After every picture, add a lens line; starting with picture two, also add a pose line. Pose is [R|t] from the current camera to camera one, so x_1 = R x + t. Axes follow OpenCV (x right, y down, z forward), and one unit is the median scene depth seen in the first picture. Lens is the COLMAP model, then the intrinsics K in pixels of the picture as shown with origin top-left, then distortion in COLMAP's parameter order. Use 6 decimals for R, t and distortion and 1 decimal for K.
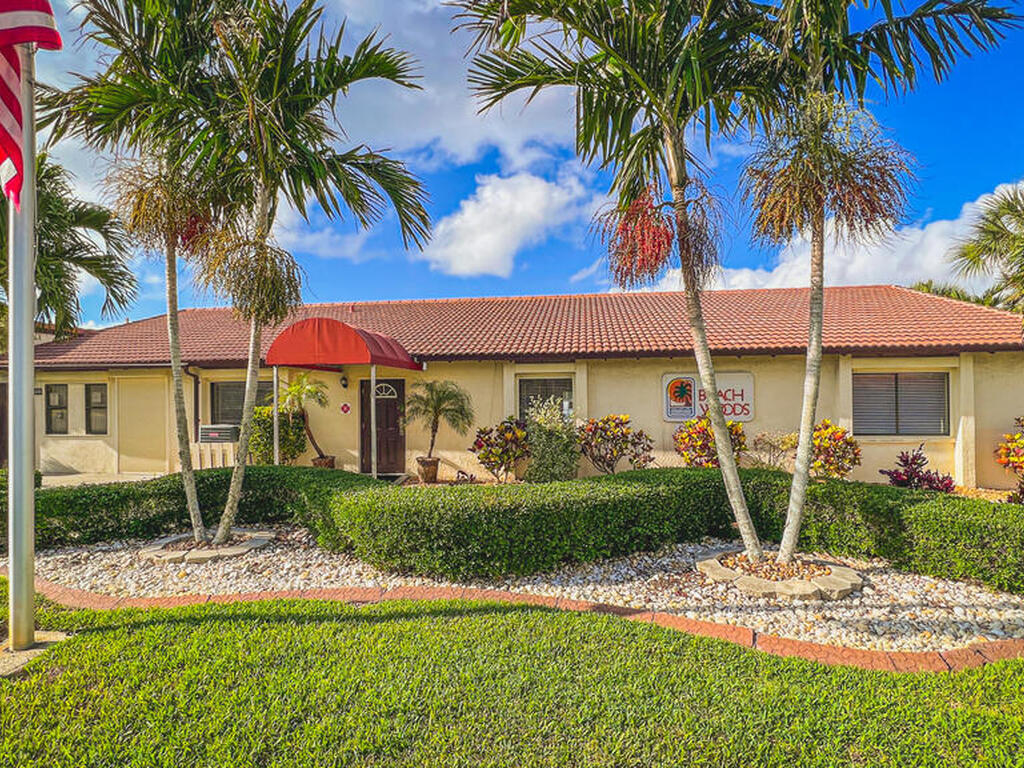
lens RADIAL K [[549.8, 0, 509.8], [0, 549.8, 407.1], [0, 0, 1]] dist [-0.004338, -0.001161]
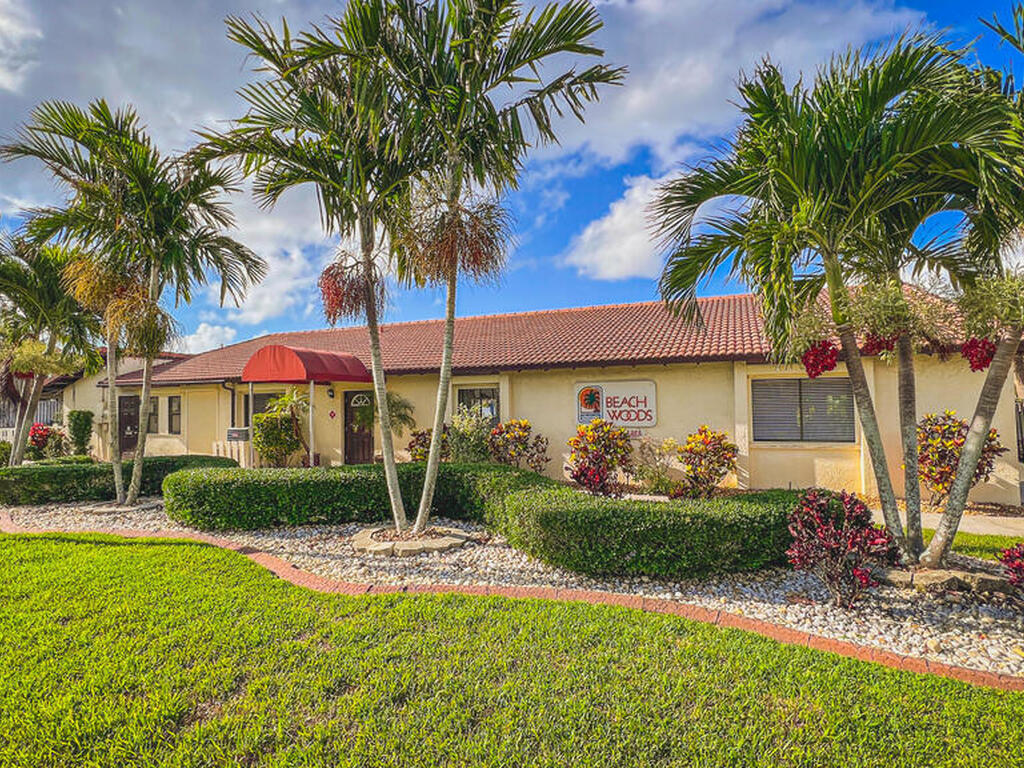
lens RADIAL K [[549.8, 0, 509.8], [0, 549.8, 407.1], [0, 0, 1]] dist [-0.004338, -0.001161]
pose [[0.965419, -0.004050, -0.260673, 0.434000], [0.001074, 0.999933, -0.011559, 0.000060], [0.260702, 0.010880, 0.965358, -0.086837]]
